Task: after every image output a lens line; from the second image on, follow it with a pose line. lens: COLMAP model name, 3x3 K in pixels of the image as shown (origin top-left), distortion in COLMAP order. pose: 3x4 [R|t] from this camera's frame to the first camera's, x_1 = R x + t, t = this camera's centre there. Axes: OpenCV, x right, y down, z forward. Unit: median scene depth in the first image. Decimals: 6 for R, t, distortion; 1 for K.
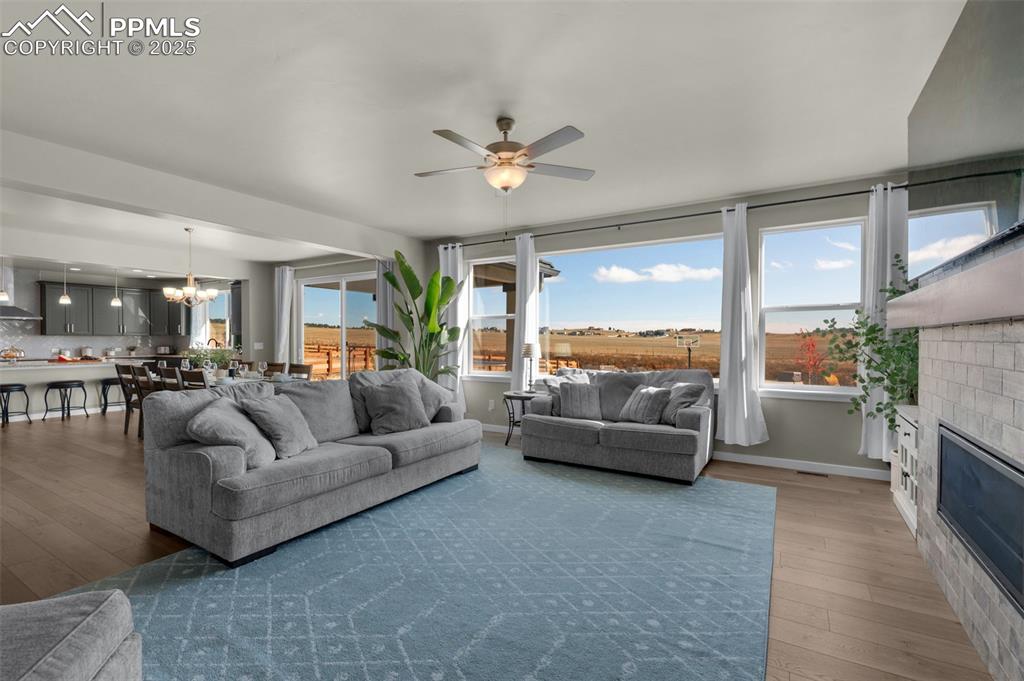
lens RADIAL K [[483.5, 0, 515.2], [0, 483.5, 345.7], [0, 0, 1]] dist [-0.002620, -0.001924]
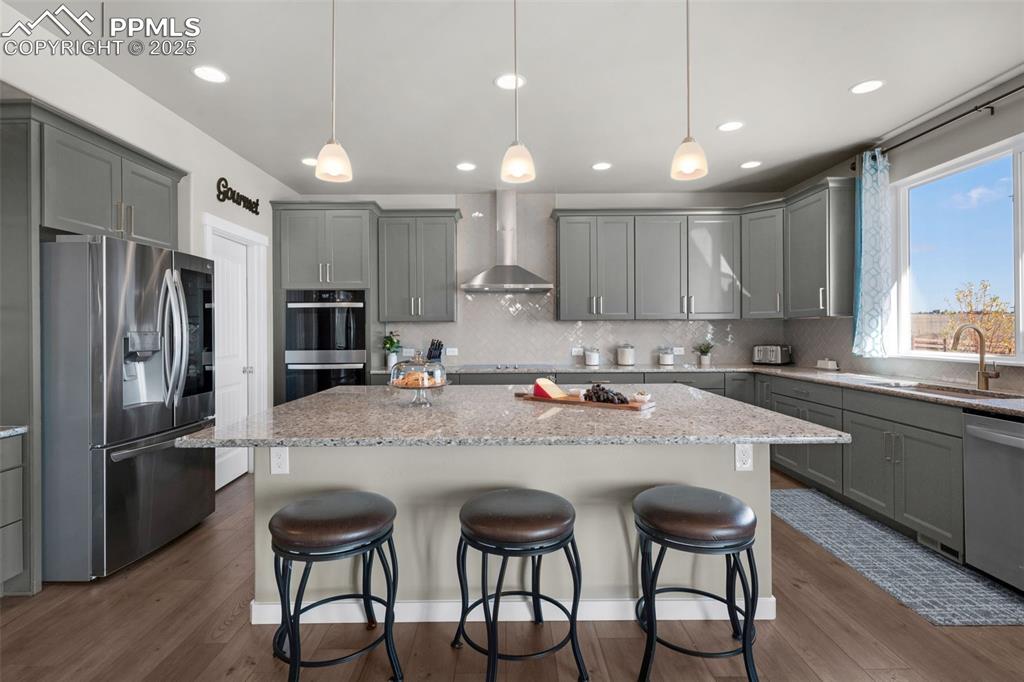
lens RADIAL K [[483.5, 0, 508.1], [0, 483.5, 332.3], [0, 0, 1]] dist [-0.002620, -0.001924]
pose [[0.532453, -0.003152, -0.846454, -0.542869], [-0.008707, 0.999920, -0.009201, -0.004638], [0.846415, 0.012269, 0.532383, 0.642879]]
